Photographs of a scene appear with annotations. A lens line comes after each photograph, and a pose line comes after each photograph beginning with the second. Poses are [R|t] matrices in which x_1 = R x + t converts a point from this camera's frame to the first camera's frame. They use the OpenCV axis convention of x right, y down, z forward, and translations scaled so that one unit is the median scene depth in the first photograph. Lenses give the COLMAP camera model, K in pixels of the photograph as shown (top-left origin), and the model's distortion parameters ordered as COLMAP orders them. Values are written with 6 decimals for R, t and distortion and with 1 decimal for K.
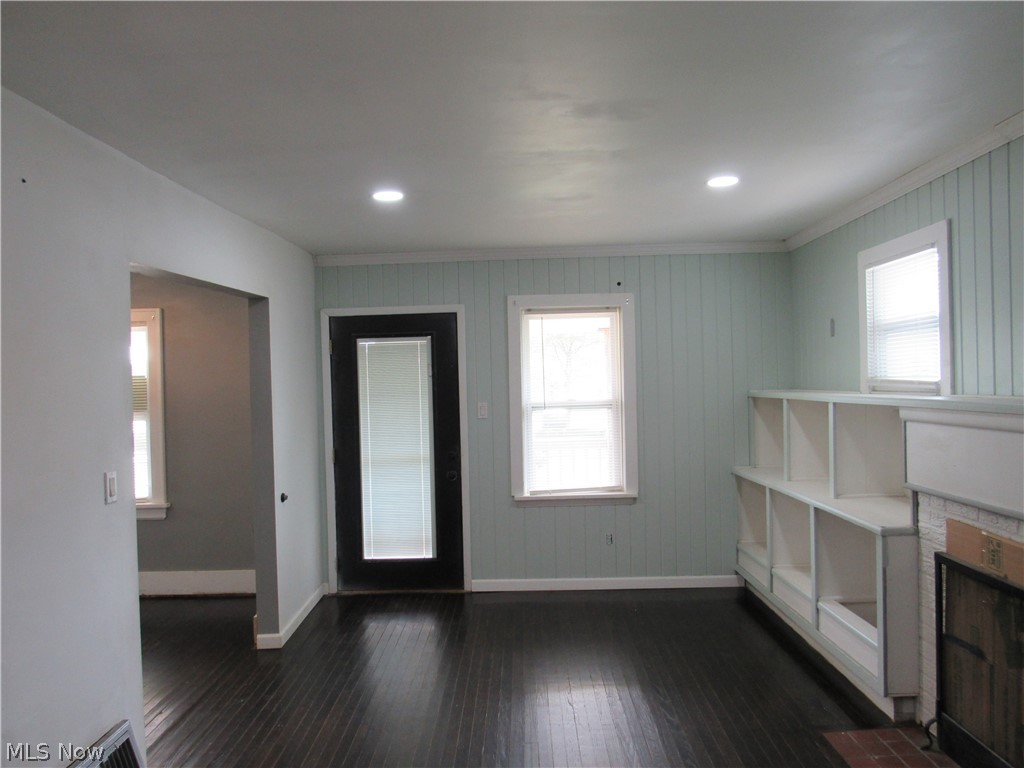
lens RADIAL K [[731.3, 0, 513.2], [0, 731.3, 391.2], [0, 0, 1]] dist [-0.020166, -0.001531]
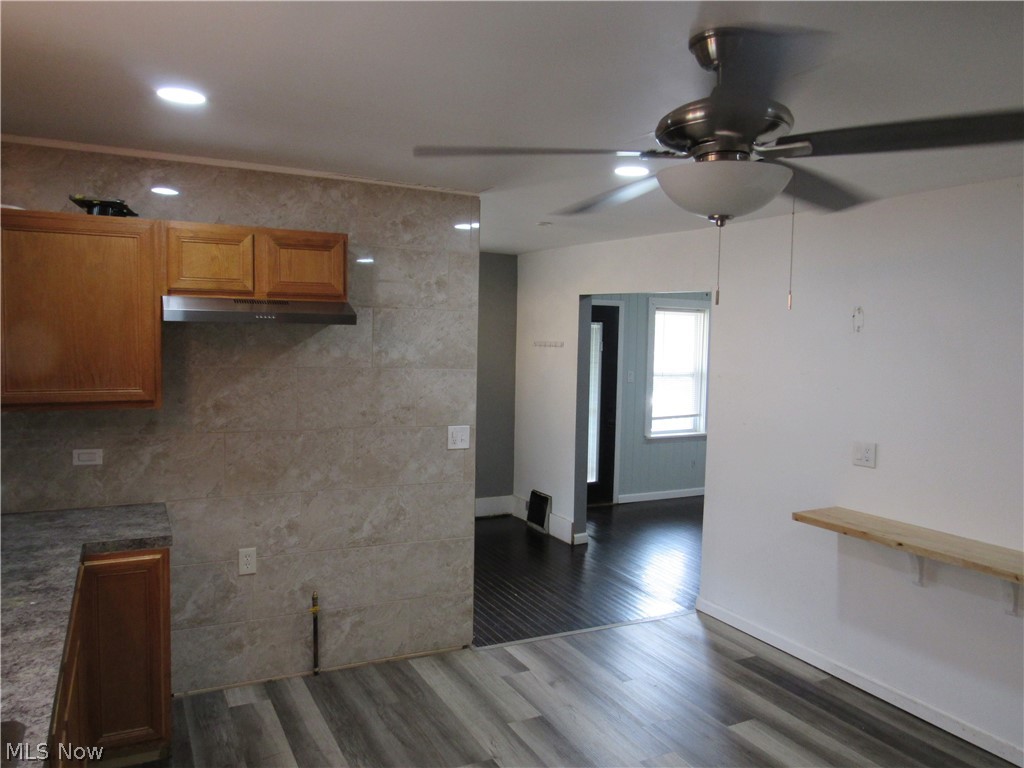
lens RADIAL K [[731.3, 0, 510.4], [0, 731.3, 384.1], [0, 0, 1]] dist [-0.020166, -0.001531]
pose [[0.875424, 0.018326, 0.483009, -0.926596], [-0.051394, 0.997145, 0.055315, -0.026206], [-0.480616, -0.073248, 0.873867, -0.130175]]
